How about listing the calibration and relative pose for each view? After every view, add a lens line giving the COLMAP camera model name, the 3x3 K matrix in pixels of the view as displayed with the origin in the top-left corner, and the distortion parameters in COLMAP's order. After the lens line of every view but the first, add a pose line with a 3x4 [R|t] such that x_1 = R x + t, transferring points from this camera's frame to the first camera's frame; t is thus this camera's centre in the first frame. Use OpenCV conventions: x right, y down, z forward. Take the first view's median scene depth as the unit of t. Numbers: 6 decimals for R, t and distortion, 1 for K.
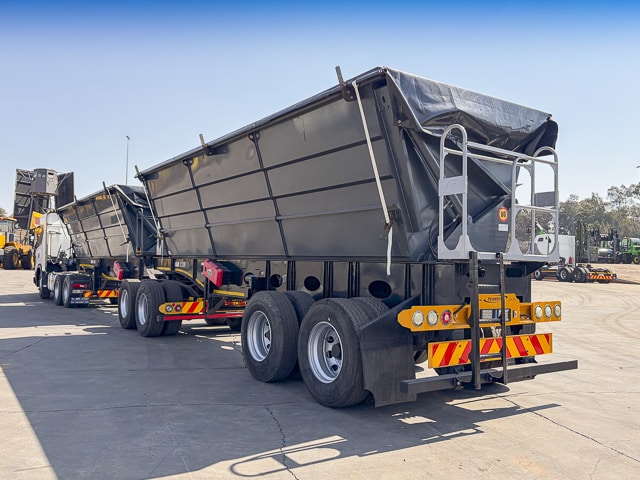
lens RADIAL K [[548.0, 0, 323.7], [0, 548.0, 238.6], [0, 0, 1]] dist [0.018691, 0.008841]
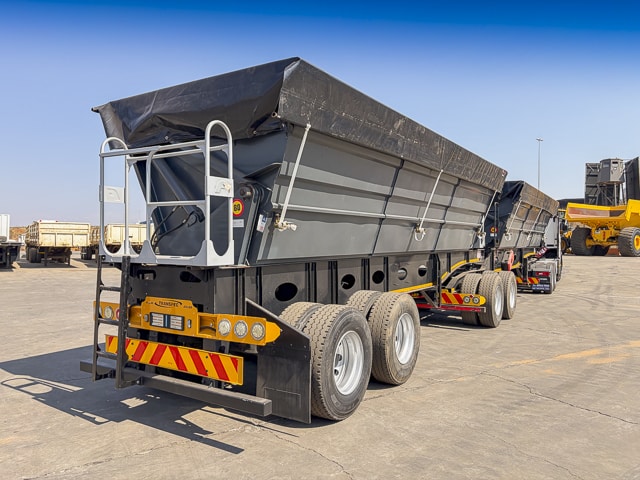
lens RADIAL K [[493.3, 0, 321.2], [0, 493.3, 238.1], [0, 0, 1]] dist [0.048692, -0.022860]
pose [[0.385225, -0.020346, -0.922598, 1.192830], [0.045952, 0.998940, -0.002843, 0.011914], [0.921678, -0.041300, 0.385752, 0.912818]]
